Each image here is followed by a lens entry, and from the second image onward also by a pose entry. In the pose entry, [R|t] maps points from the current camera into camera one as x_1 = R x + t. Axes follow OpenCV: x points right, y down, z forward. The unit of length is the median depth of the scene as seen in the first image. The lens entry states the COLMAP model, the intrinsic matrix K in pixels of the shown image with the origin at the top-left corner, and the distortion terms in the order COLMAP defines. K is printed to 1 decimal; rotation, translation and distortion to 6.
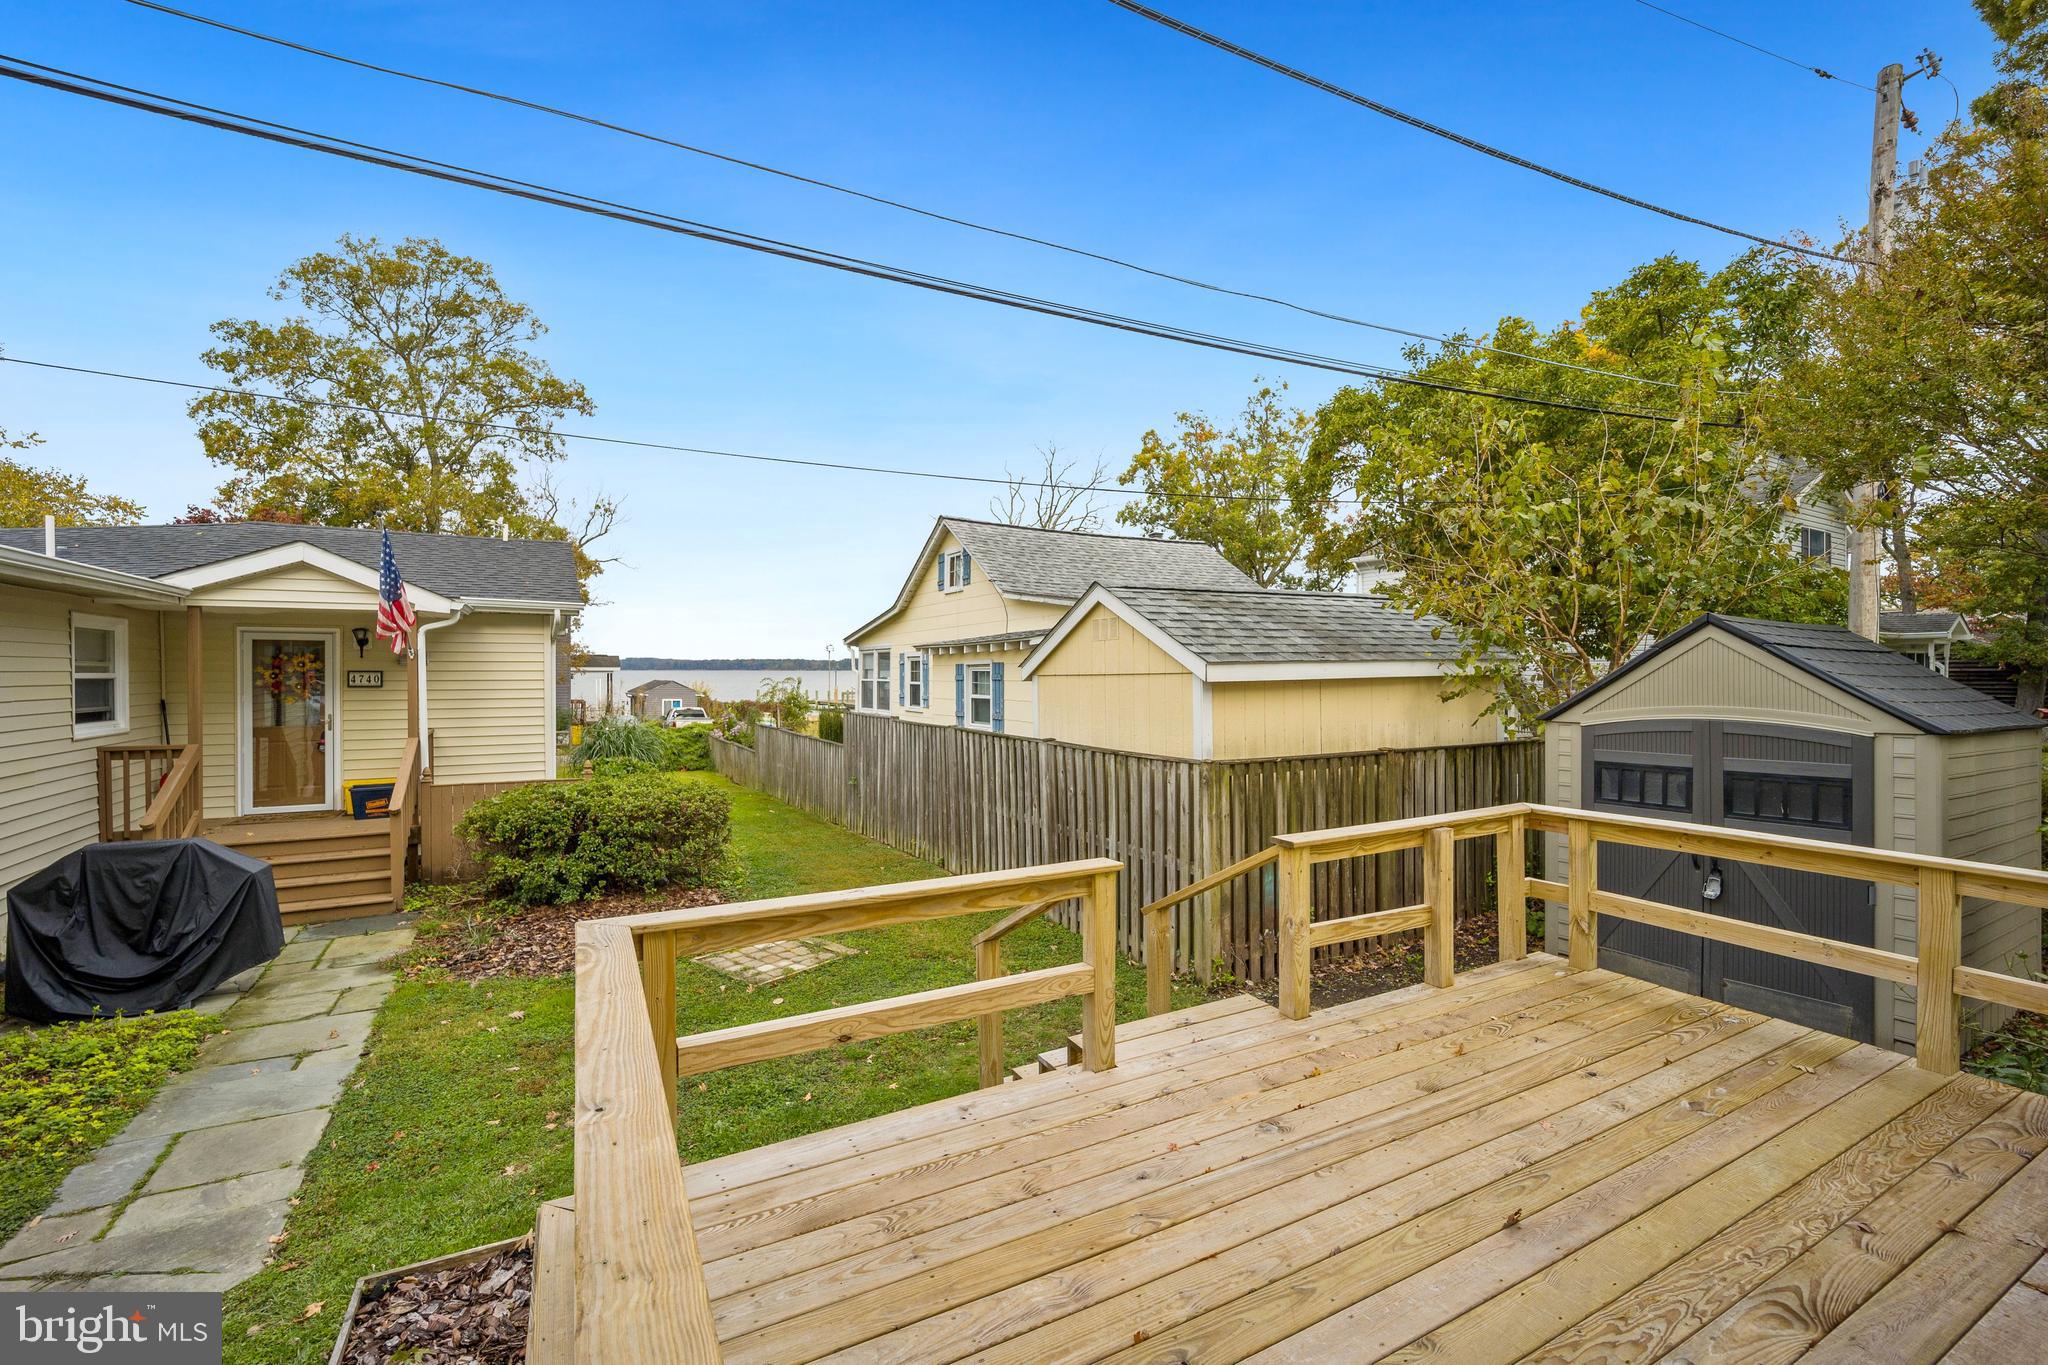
lens RADIAL K [[849.9, 0, 1019.1], [0, 849.9, 678.3], [0, 0, 1]] dist [-0.009319, -0.000769]
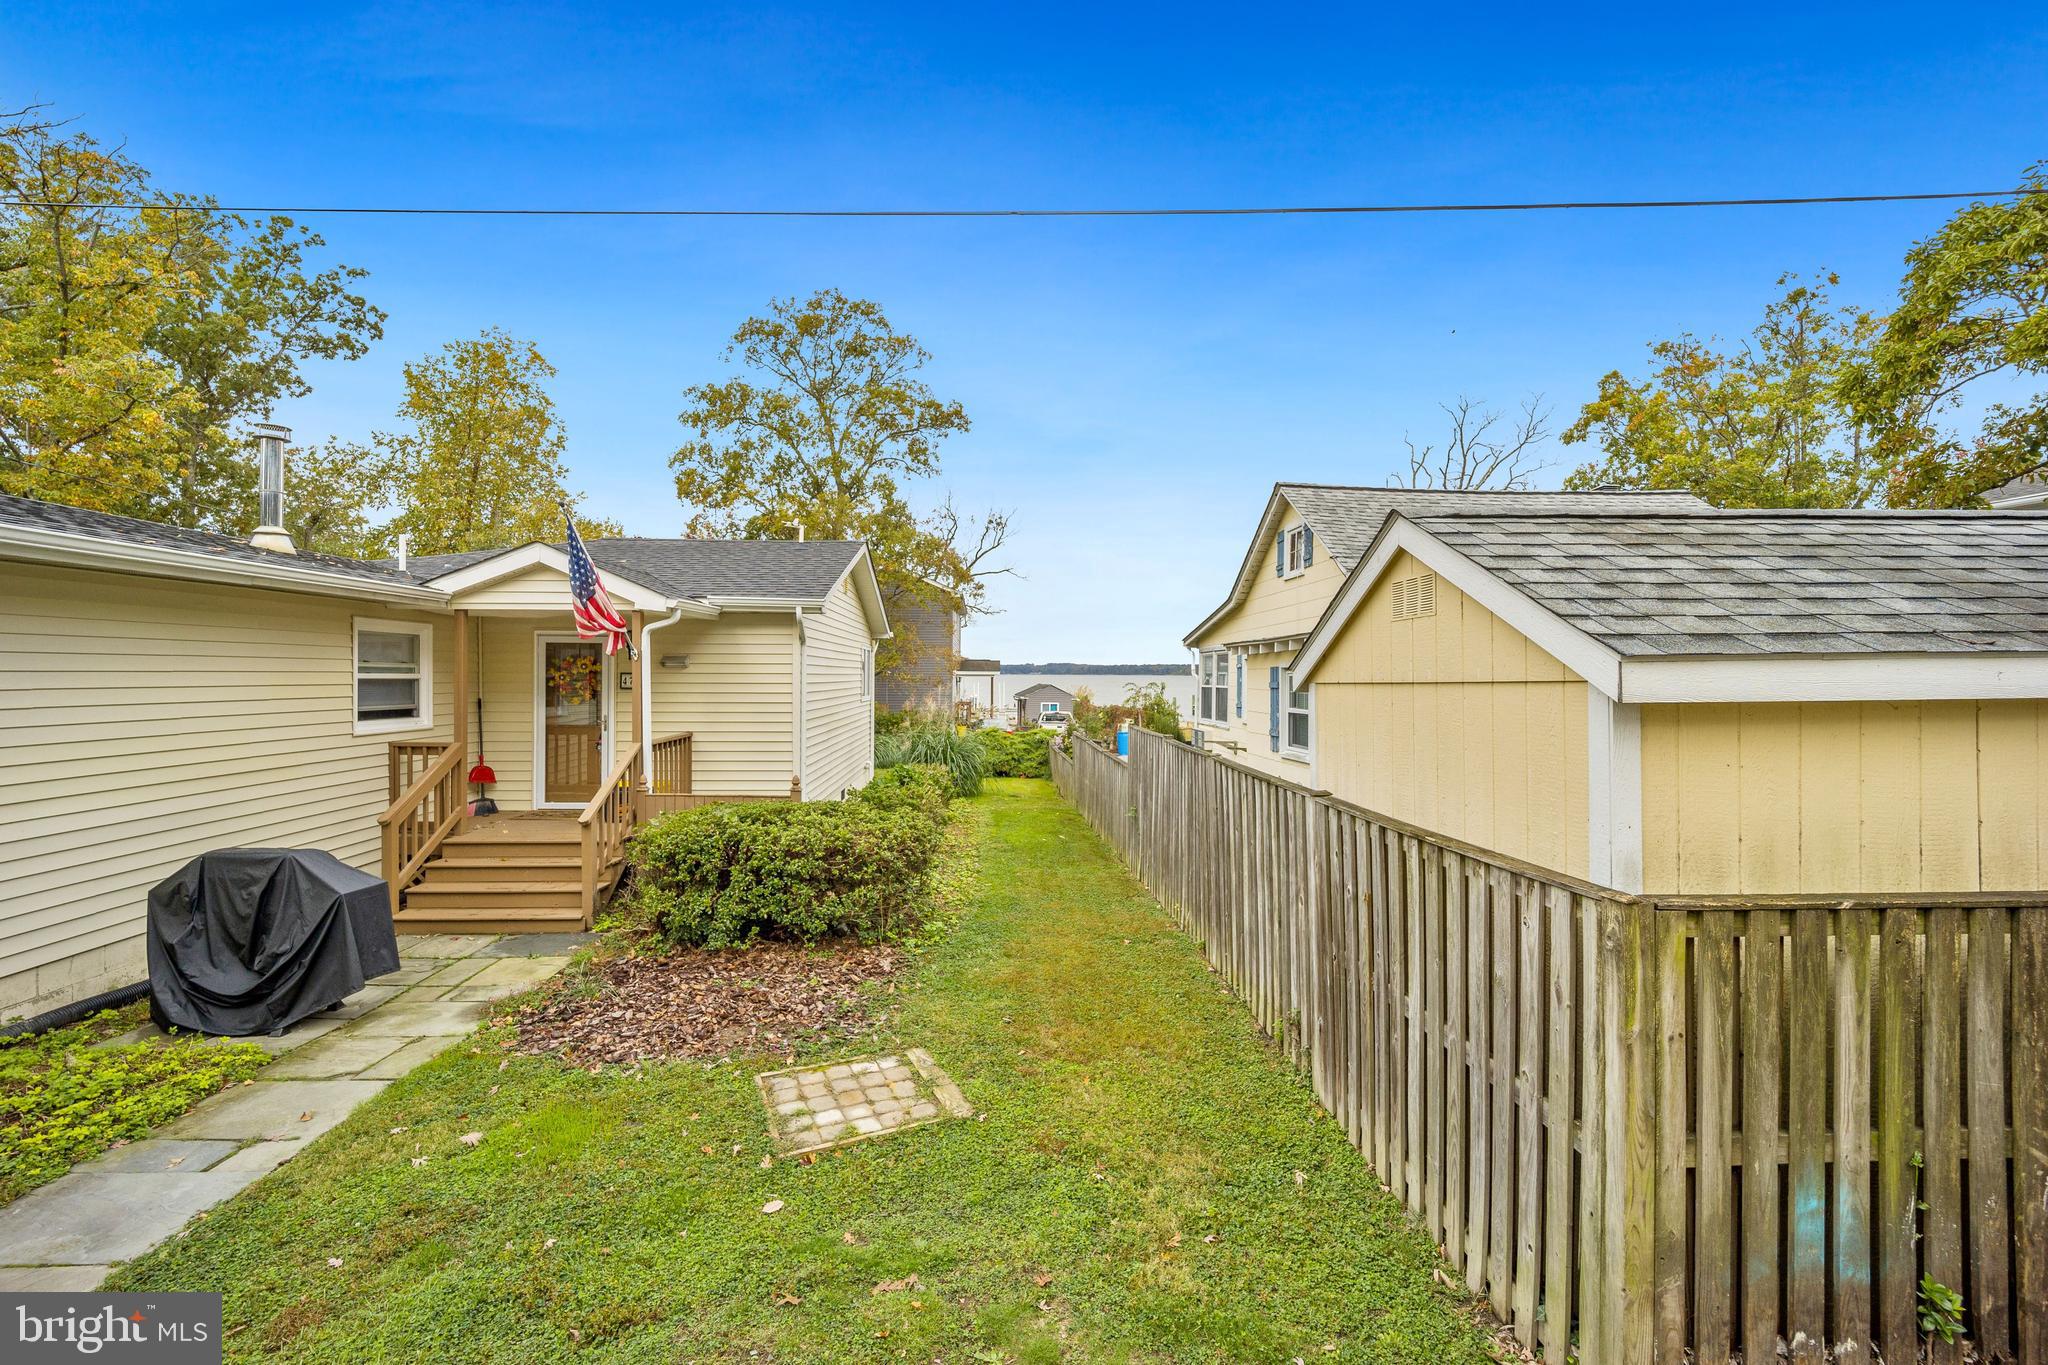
lens RADIAL K [[849.9, 0, 1019.1], [0, 849.9, 678.3], [0, 0, 1]] dist [-0.009319, -0.000769]
pose [[0.894003, 0.006011, -0.448020, 0.094140], [-0.008707, 0.999954, -0.003959, -0.002461], [0.447975, 0.007441, 0.894015, 0.327840]]
